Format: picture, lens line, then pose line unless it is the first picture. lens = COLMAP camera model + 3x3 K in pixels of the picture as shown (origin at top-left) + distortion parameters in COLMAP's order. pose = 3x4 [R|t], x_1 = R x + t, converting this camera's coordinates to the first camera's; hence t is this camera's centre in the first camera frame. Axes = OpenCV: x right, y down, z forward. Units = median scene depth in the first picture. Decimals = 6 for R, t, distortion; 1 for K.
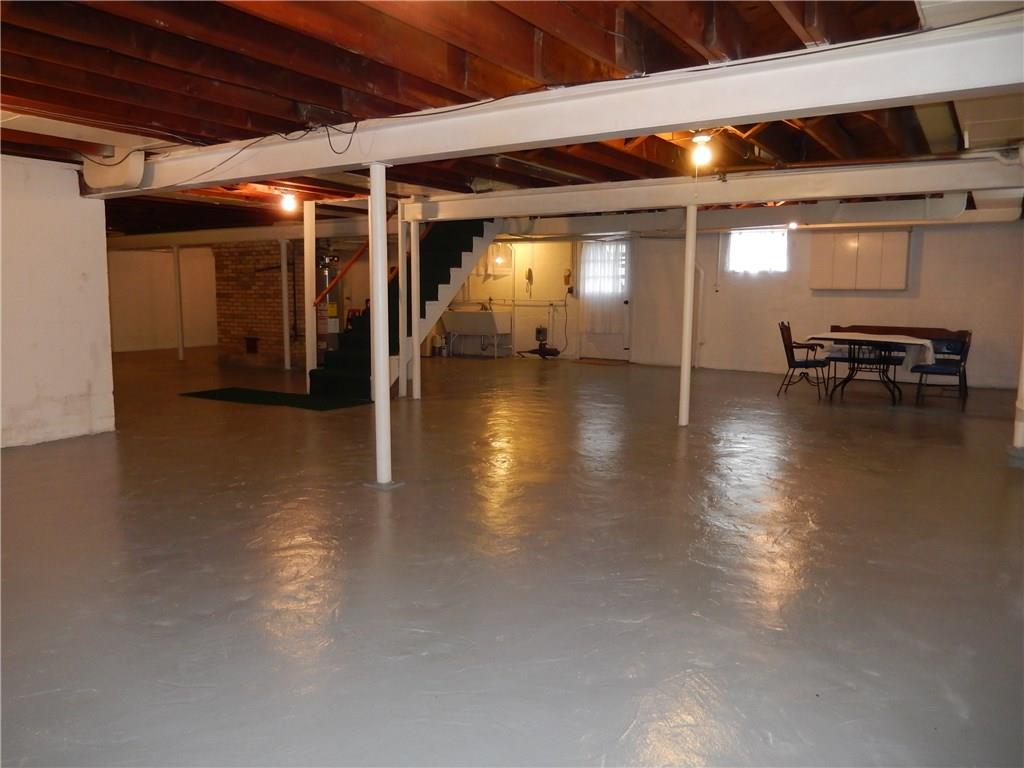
lens RADIAL K [[775.1, 0, 512.0], [0, 775.1, 384.0], [0, 0, 1]] dist [-0.035298, -0.000008]
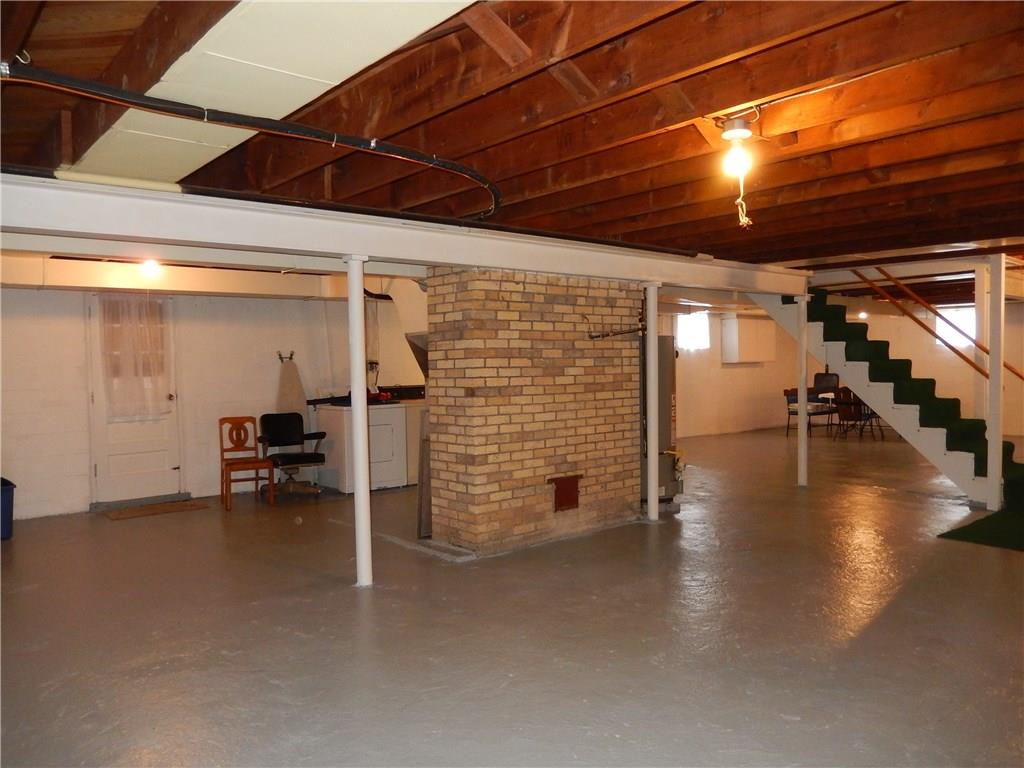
lens RADIAL K [[775.1, 0, 512.0], [0, 775.1, 384.0], [0, 0, 1]] dist [-0.035298, -0.000008]
pose [[0.299704, -0.032035, 0.953494, -0.800647], [0.132745, 0.991114, -0.008425, -0.117088], [-0.944752, 0.129097, 0.301293, 0.884706]]
